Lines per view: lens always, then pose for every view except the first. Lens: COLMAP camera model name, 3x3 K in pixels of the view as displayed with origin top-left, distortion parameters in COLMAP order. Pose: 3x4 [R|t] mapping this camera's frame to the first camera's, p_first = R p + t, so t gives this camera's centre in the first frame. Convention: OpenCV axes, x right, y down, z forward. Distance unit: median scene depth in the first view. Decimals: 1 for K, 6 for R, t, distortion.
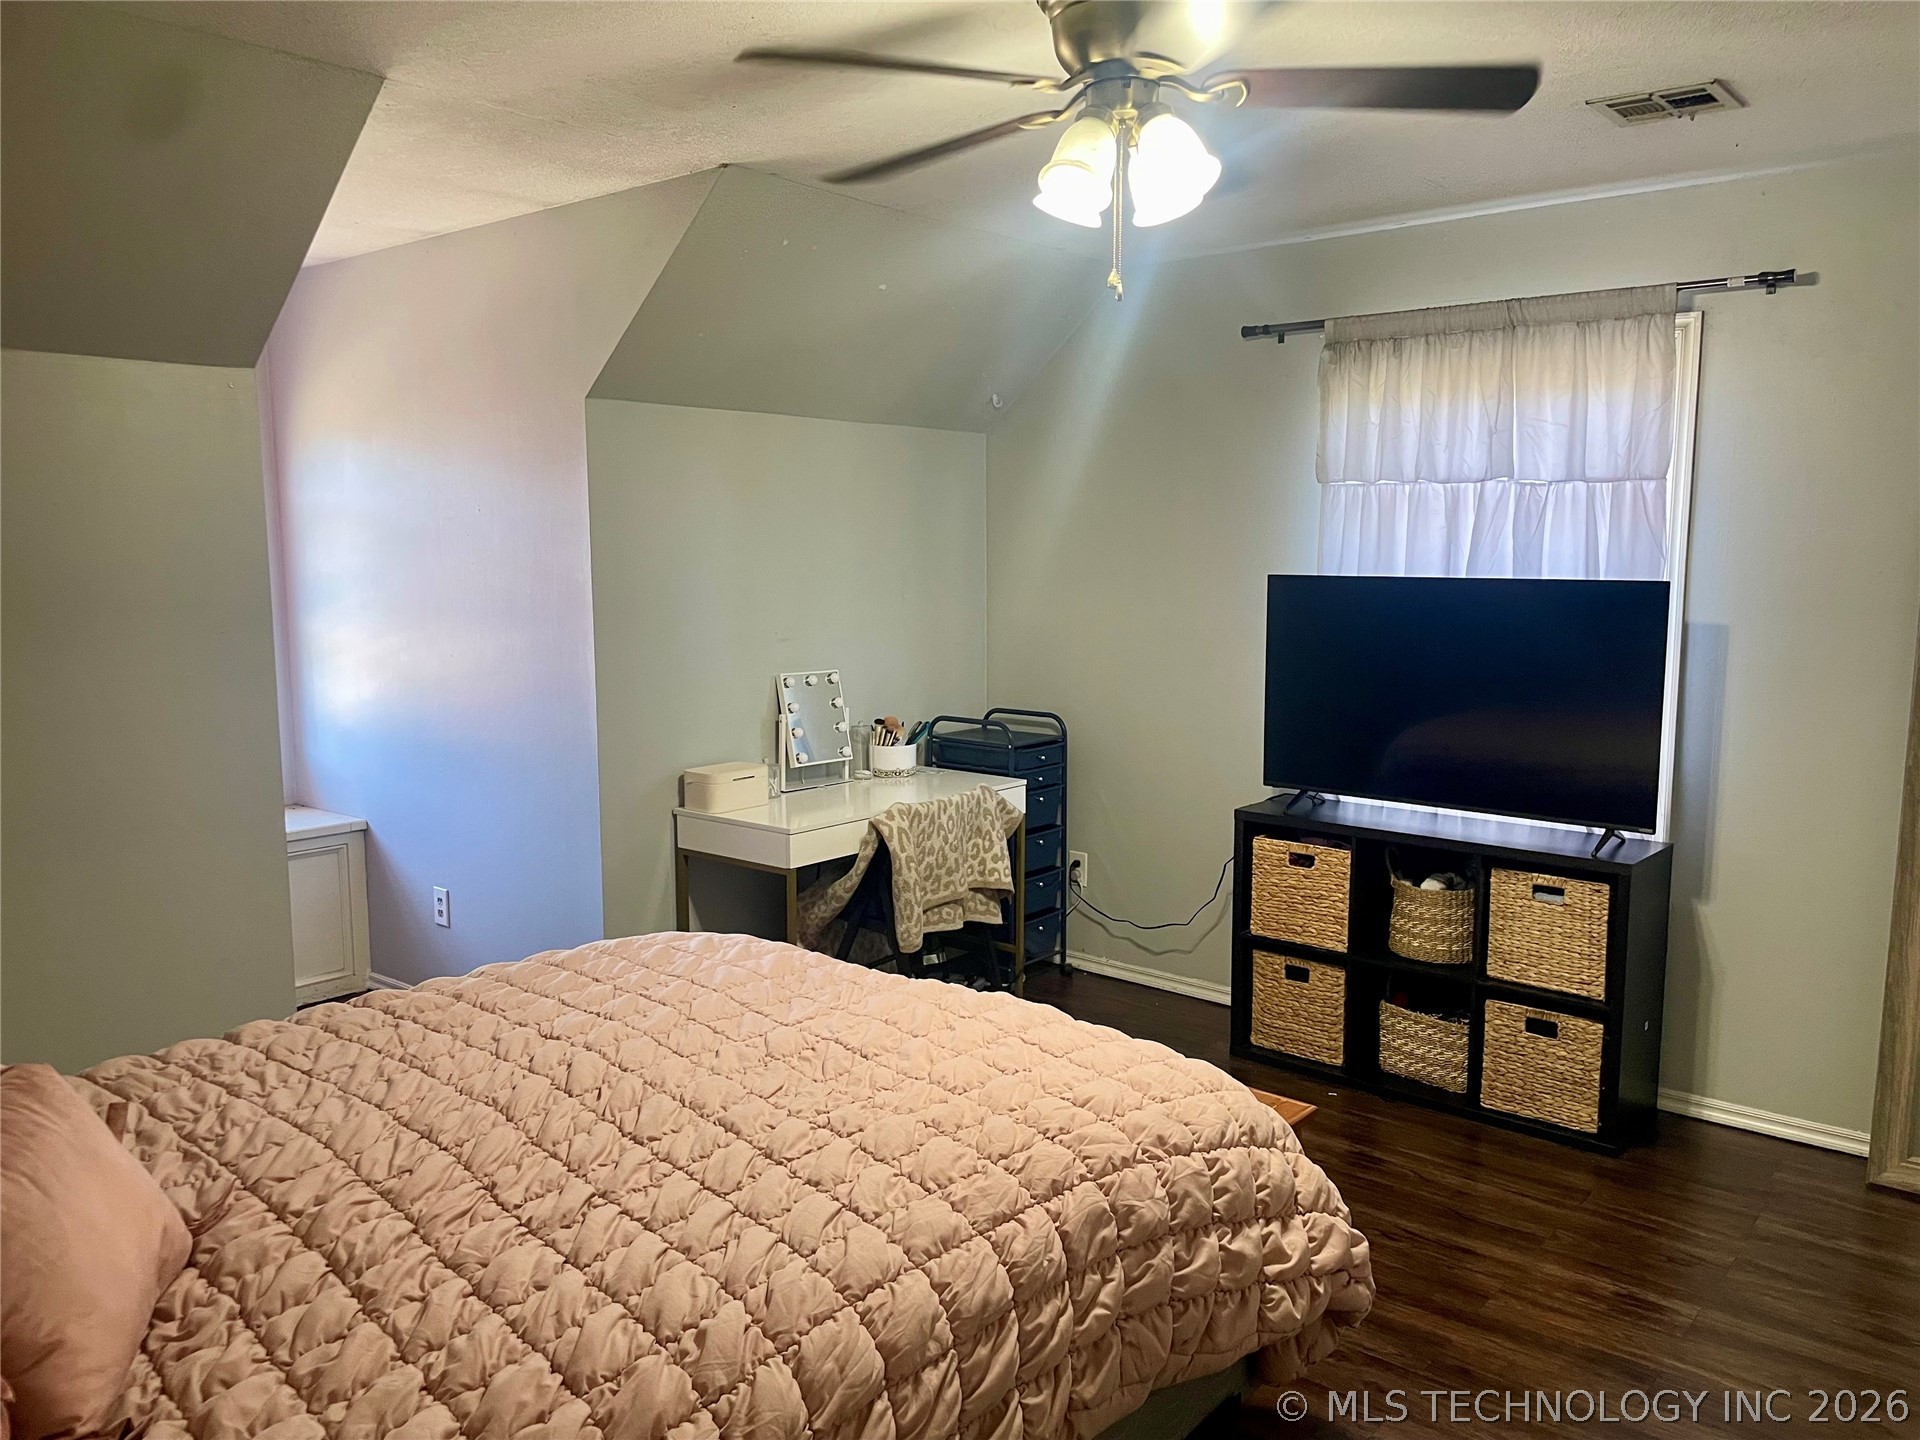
lens RADIAL K [[1455.2, 0, 960.0], [0, 1455.2, 720.0], [0, 0, 1]] dist [0.067778, -0.099135]
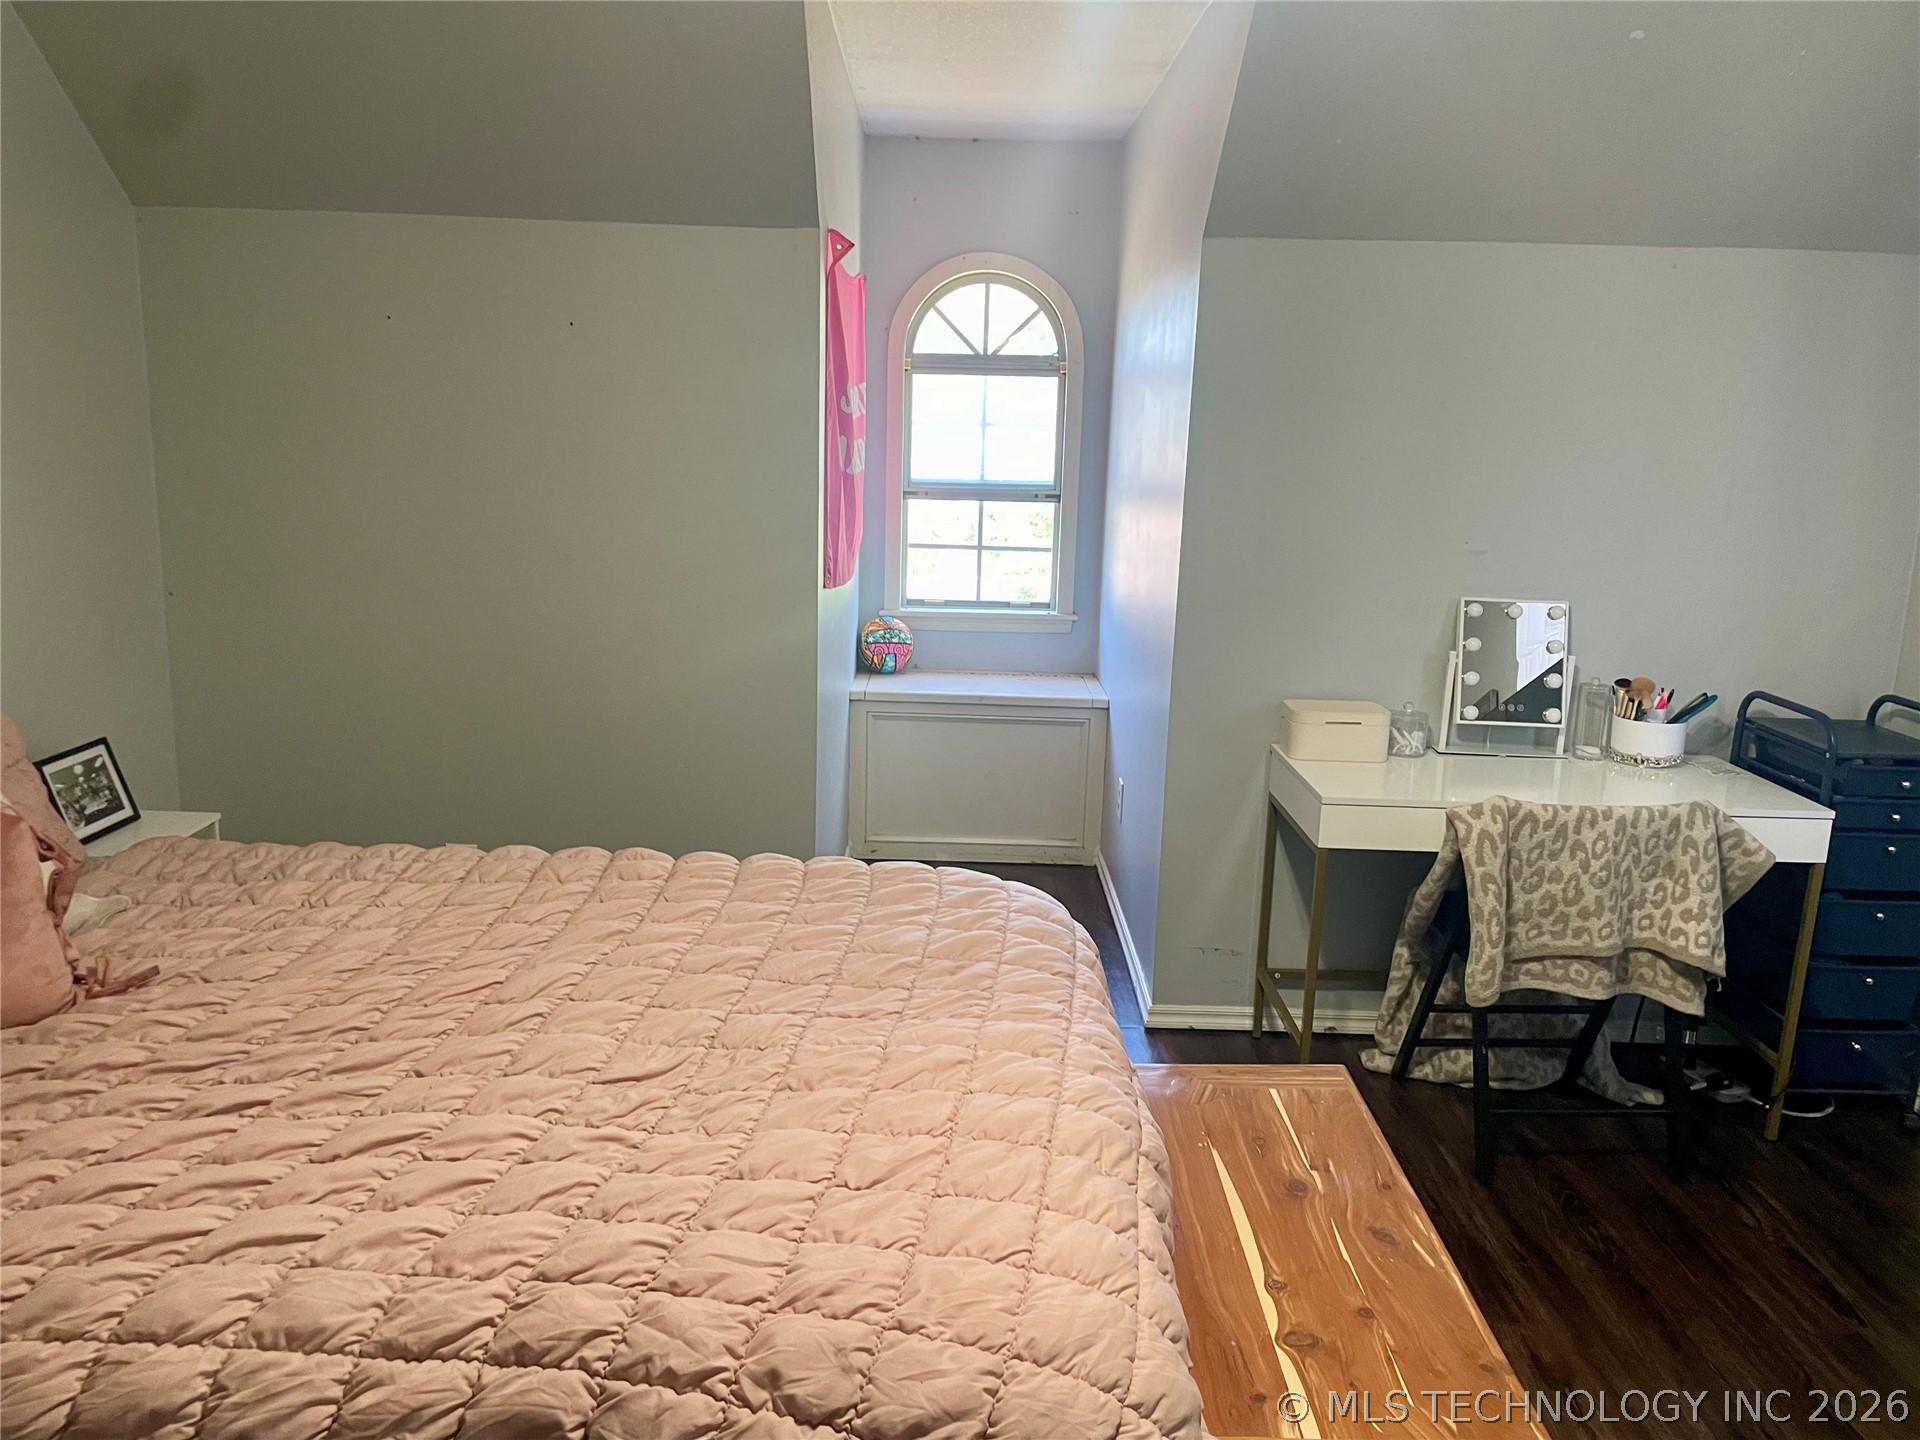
lens RADIAL K [[1455.2, 0, 960.0], [0, 1455.2, 720.0], [0, 0, 1]] dist [0.067778, -0.099135]
pose [[0.637925, 0.178852, -0.749042, 0.303262], [-0.123071, 0.983833, 0.130100, -0.037861], [0.760201, 0.009191, 0.649623, 0.331834]]
